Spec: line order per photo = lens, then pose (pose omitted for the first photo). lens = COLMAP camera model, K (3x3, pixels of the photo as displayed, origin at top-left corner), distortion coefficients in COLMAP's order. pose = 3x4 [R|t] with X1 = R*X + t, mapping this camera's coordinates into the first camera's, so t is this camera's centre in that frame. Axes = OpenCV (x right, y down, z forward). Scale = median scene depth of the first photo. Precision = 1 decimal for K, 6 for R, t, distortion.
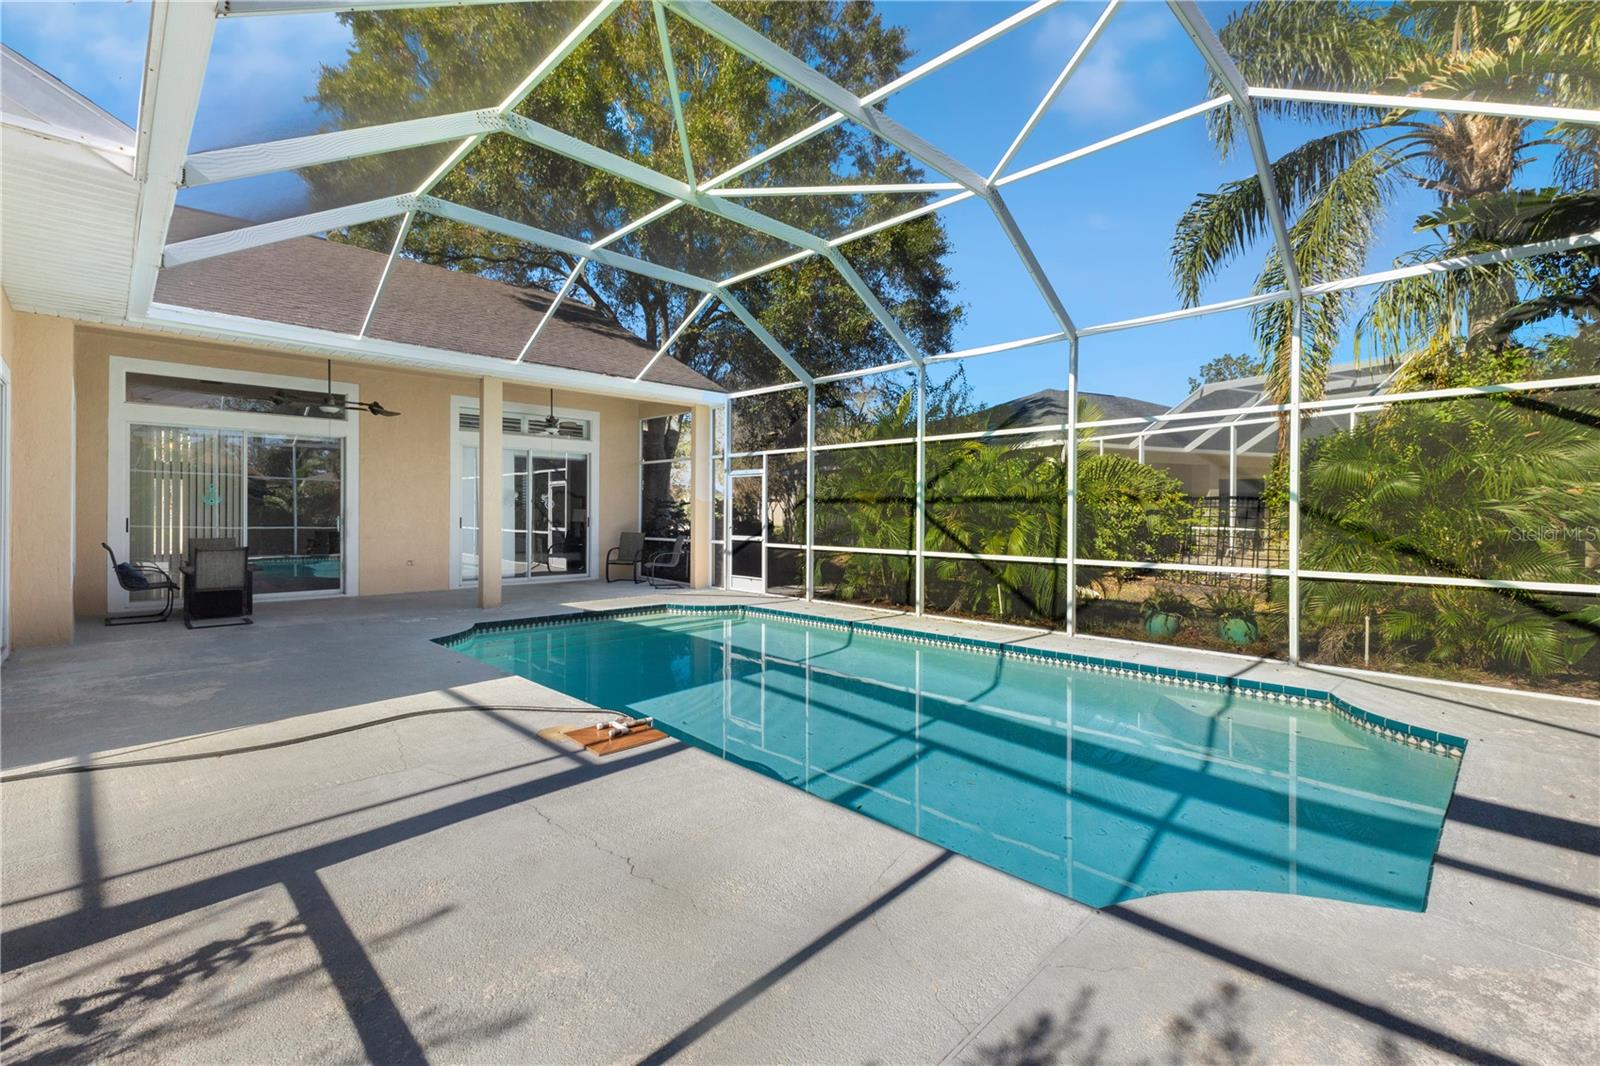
lens RADIAL K [[695.3, 0, 800.5], [0, 695.3, 518.7], [0, 0, 1]] dist [0.010714, 0.000972]
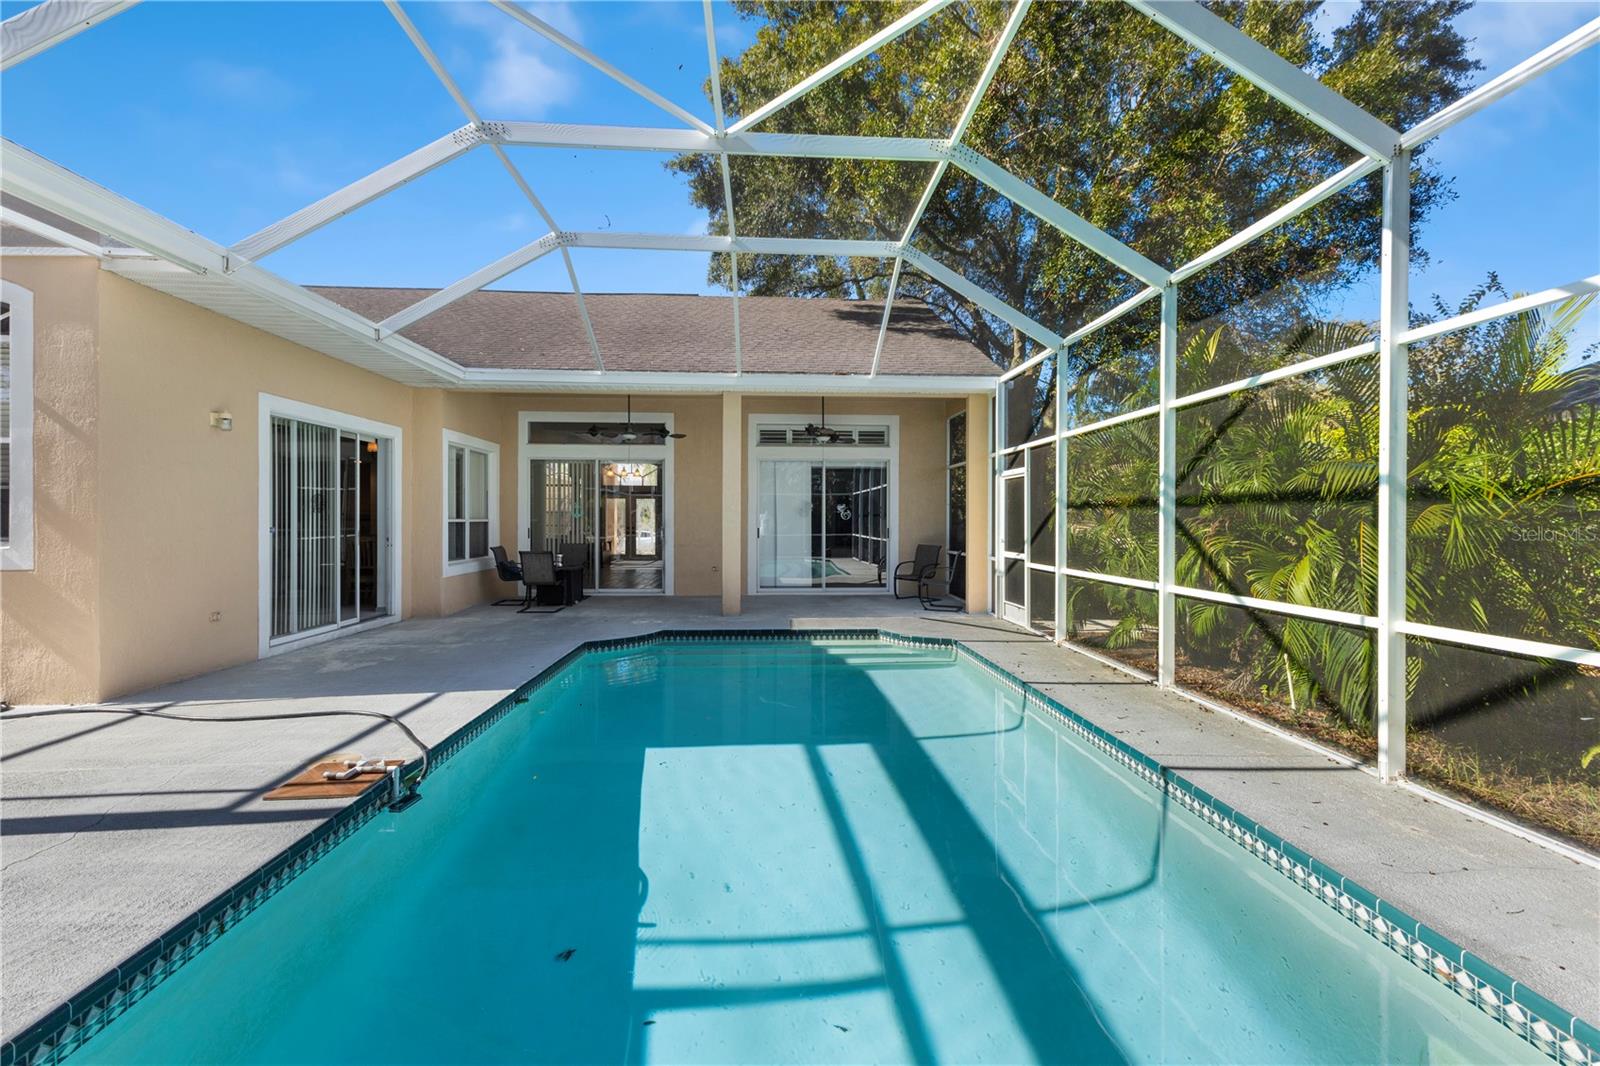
lens RADIAL K [[695.3, 0, 803.9], [0, 695.3, 527.7], [0, 0, 1]] dist [0.010714, 0.000972]
pose [[0.755851, 0.001355, -0.654742, 0.331415], [-0.002022, 0.999998, -0.000265, -0.003456], [0.654740, 0.001524, 0.755852, 0.313874]]
